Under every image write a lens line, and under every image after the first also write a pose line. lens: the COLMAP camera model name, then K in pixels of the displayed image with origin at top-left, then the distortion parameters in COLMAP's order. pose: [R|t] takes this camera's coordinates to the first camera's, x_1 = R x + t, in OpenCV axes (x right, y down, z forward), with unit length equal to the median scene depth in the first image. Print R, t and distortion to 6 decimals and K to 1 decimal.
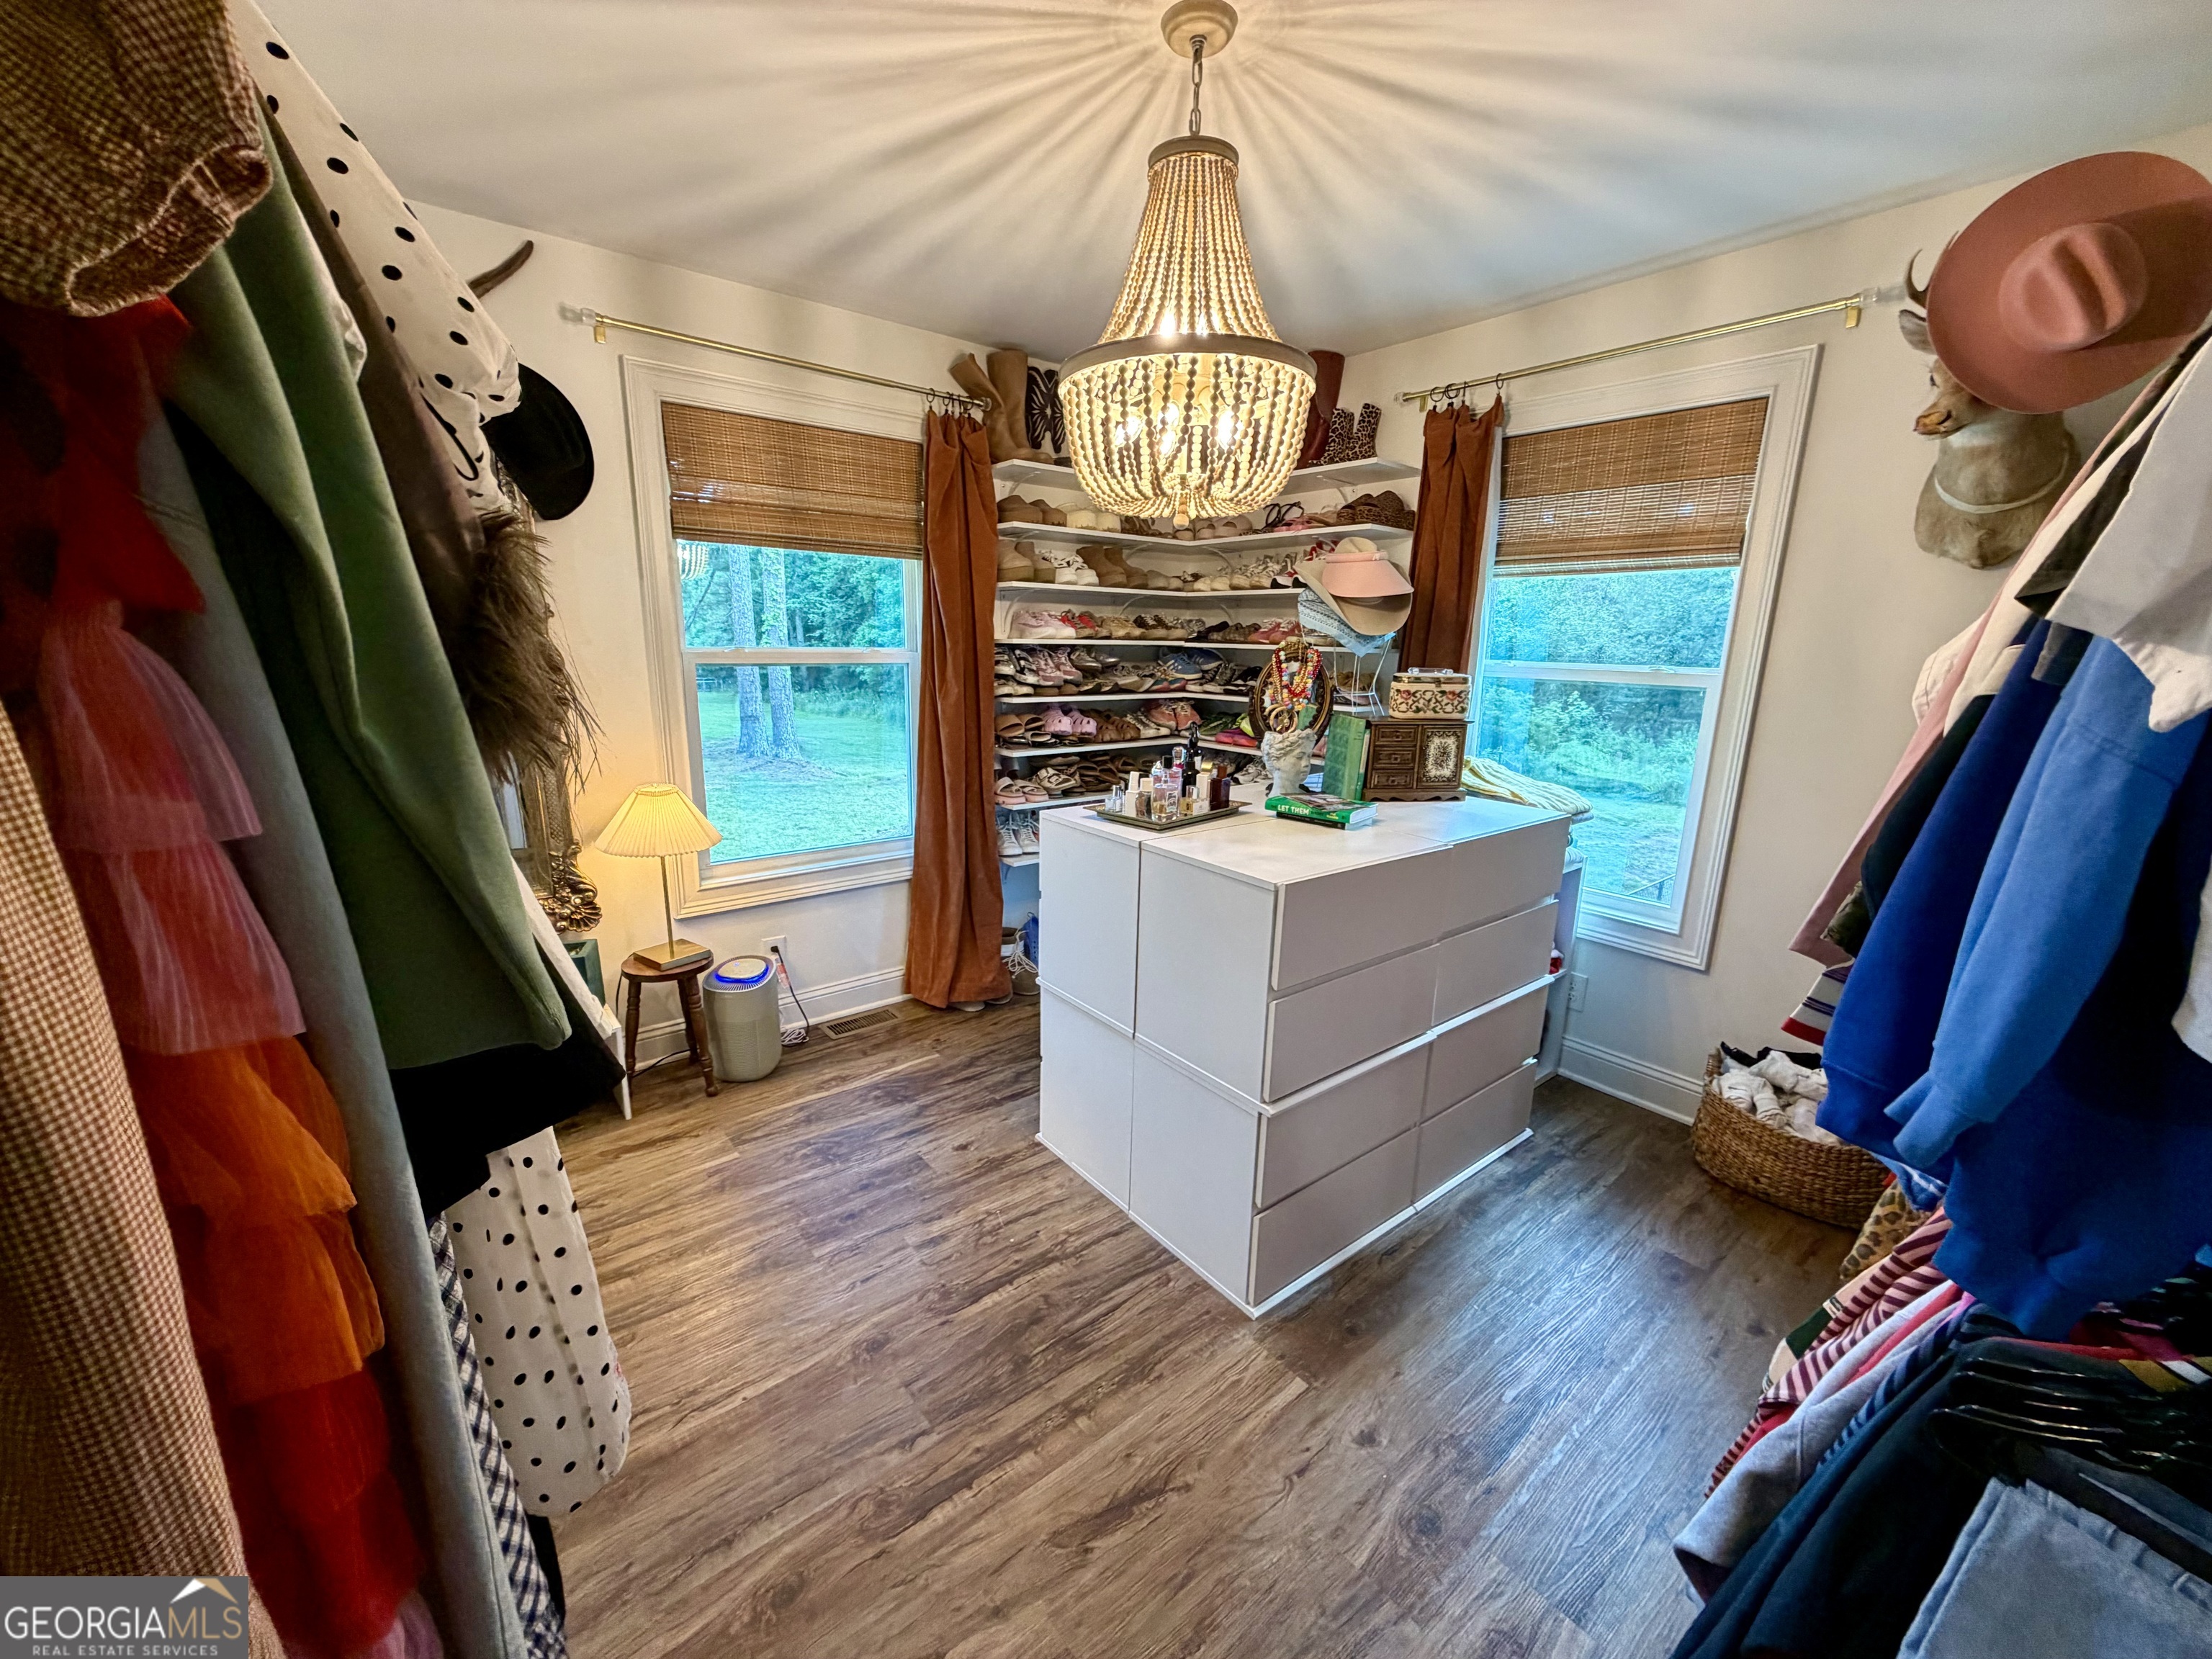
lens RADIAL K [[877.0, 0, 1101.3], [0, 877.0, 830.2], [0, 0, 1]] dist [0.001103, -0.000074]
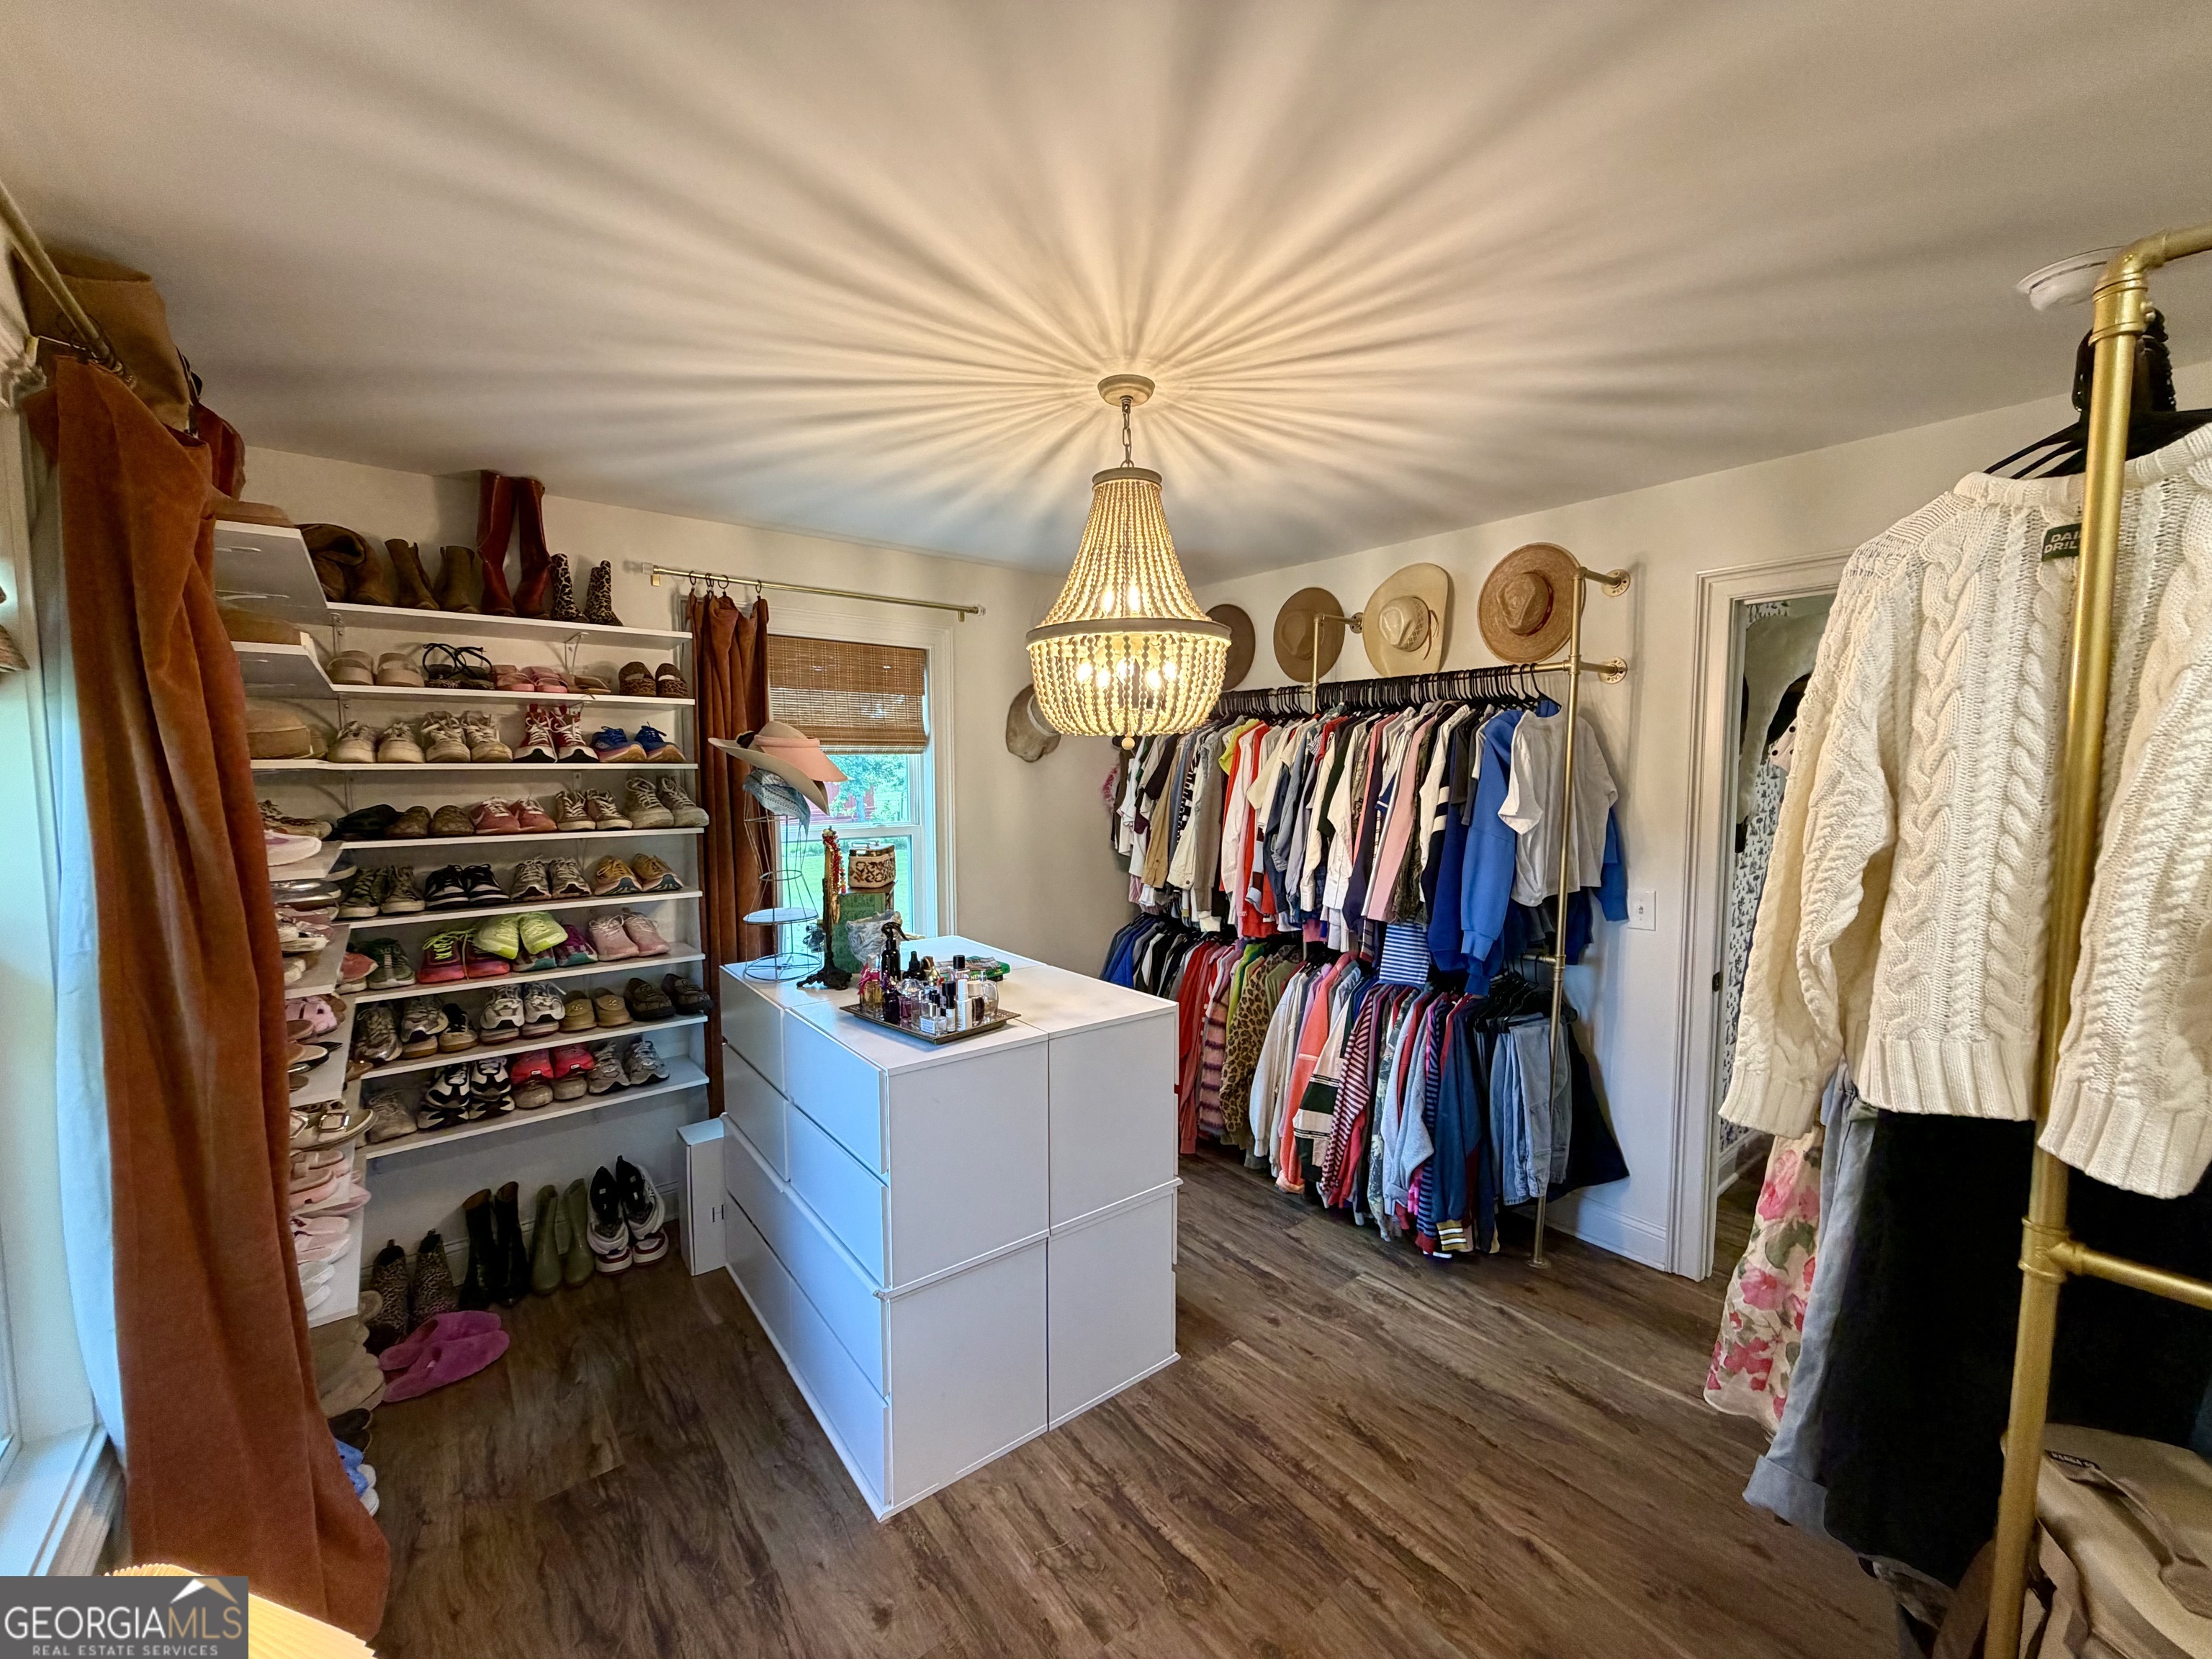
lens RADIAL K [[877.0, 0, 1095.1], [0, 877.0, 833.6], [0, 0, 1]] dist [0.001103, -0.000074]
pose [[0.004825, -0.091738, 0.995771, -0.906103], [0.221648, 0.971112, 0.088393, -0.278737], [-0.975115, 0.220284, 0.025019, 0.829212]]
